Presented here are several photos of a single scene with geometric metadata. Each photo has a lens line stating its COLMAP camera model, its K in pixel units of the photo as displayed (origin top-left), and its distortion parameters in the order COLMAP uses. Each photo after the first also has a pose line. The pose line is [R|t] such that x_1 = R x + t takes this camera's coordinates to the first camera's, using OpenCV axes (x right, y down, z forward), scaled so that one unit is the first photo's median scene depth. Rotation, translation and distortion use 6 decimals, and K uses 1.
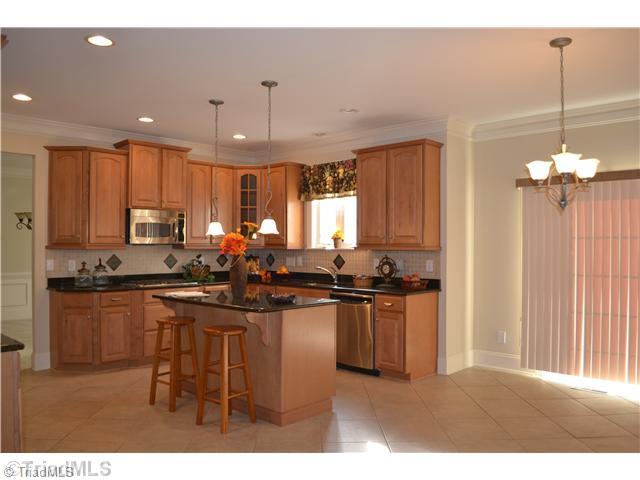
lens RADIAL K [[517.9, 0, 317.5], [0, 517.9, 244.6], [0, 0, 1]] dist [-0.072877, 0.008437]
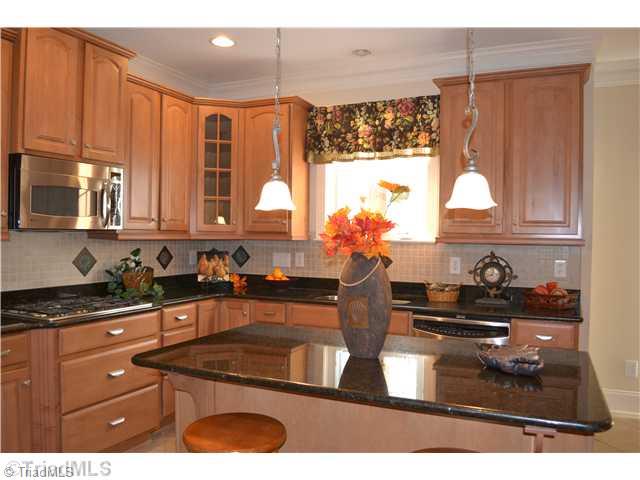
lens RADIAL K [[517.9, 0, 319.0], [0, 517.9, 241.7], [0, 0, 1]] dist [-0.072877, 0.008437]
pose [[0.947280, 0.004959, 0.320368, -0.261895], [-0.010415, 0.999828, 0.015321, 0.000892], [-0.320237, -0.017850, 0.947169, 0.486478]]
